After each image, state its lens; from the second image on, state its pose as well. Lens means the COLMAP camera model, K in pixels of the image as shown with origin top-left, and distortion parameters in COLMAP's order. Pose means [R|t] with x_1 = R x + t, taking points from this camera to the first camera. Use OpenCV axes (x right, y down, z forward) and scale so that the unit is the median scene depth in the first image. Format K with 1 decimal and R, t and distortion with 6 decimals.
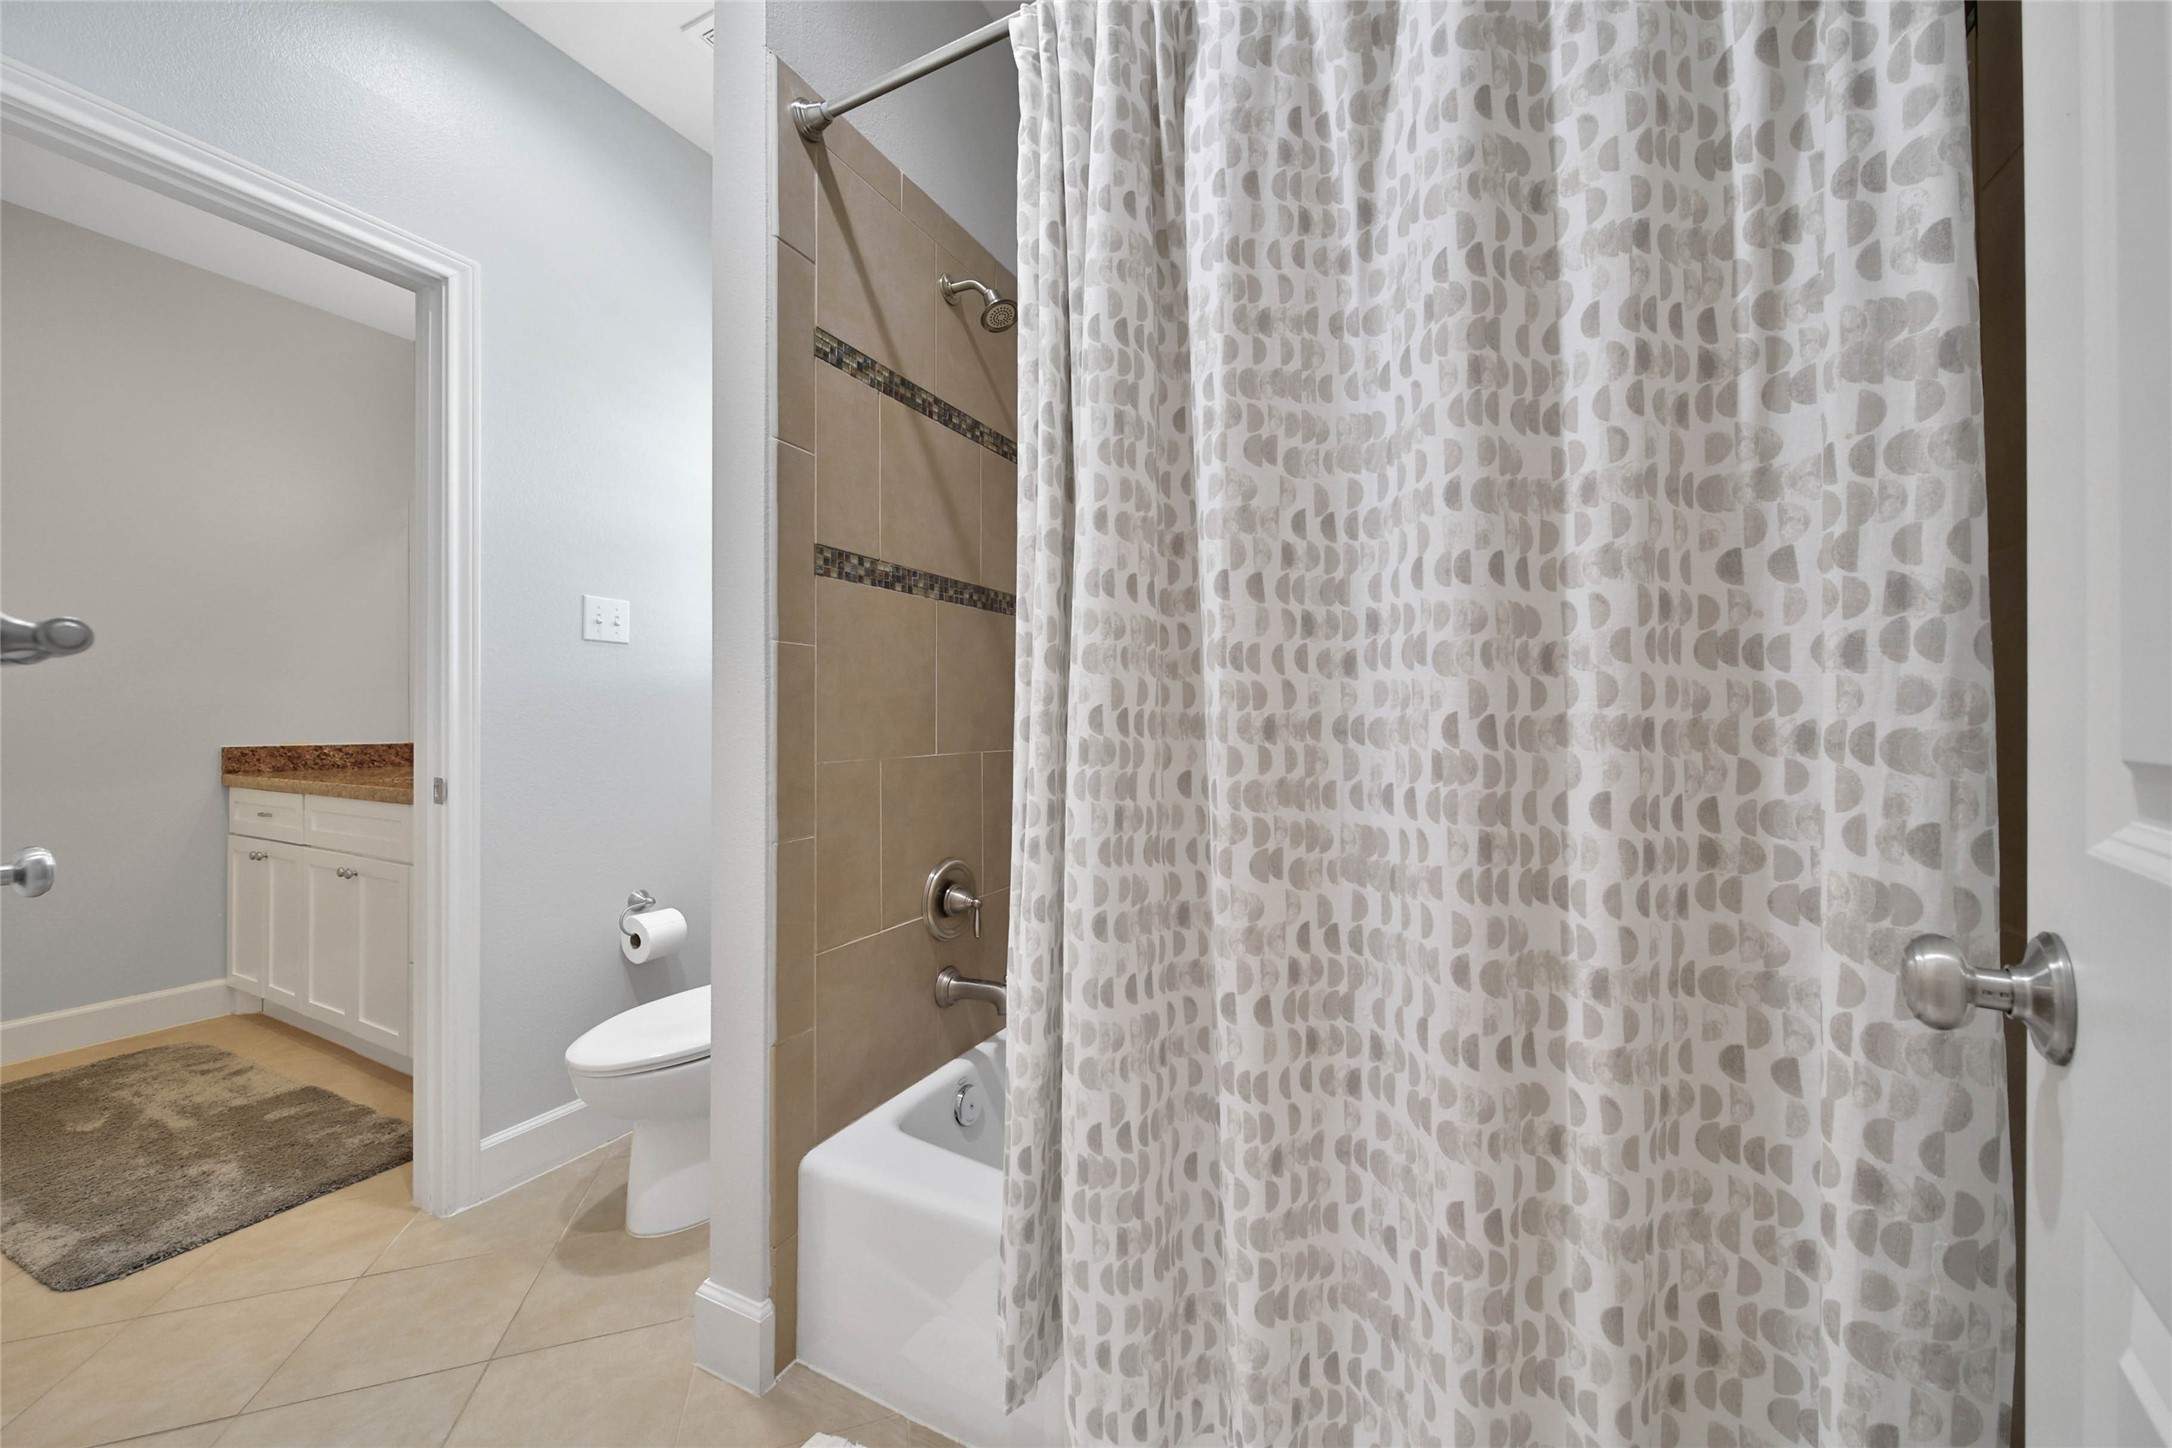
lens RADIAL K [[784.7, 0, 1084.2], [0, 784.7, 717.1], [0, 0, 1]] dist [-0.002727, -0.000088]
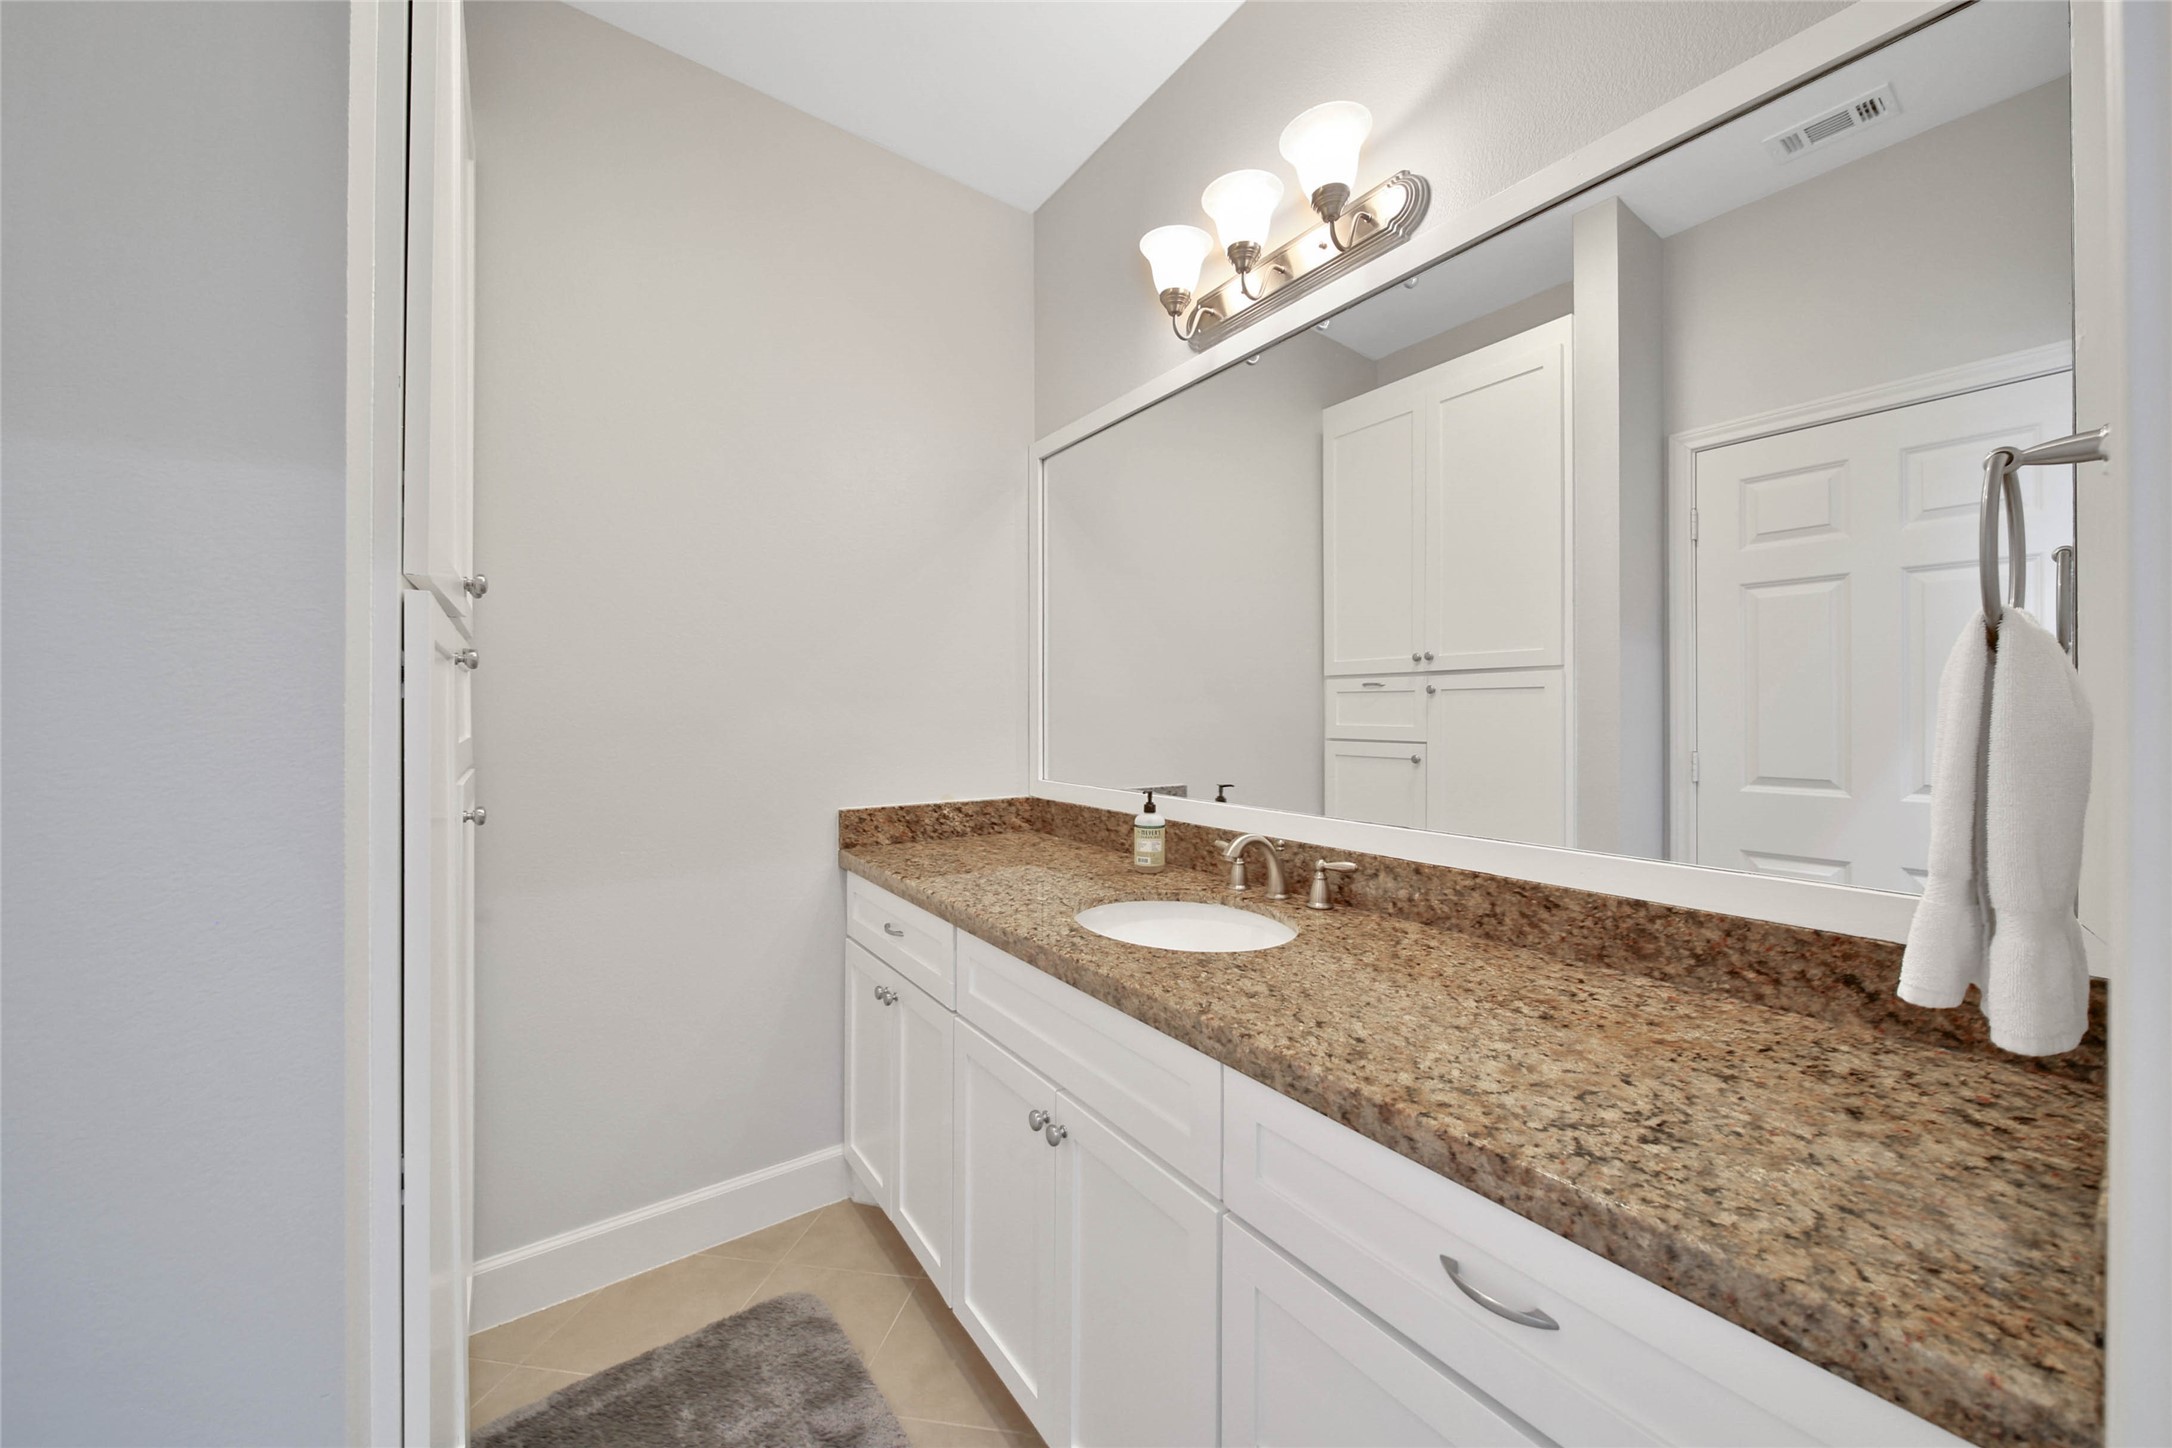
lens RADIAL K [[784.7, 0, 1092.9], [0, 784.7, 720.1], [0, 0, 1]] dist [-0.002727, -0.000088]
pose [[0.889083, -0.001427, -0.457745, -0.585859], [0.001041, 0.999999, -0.001096, -0.039024], [0.457746, 0.000498, 0.889083, 0.487259]]
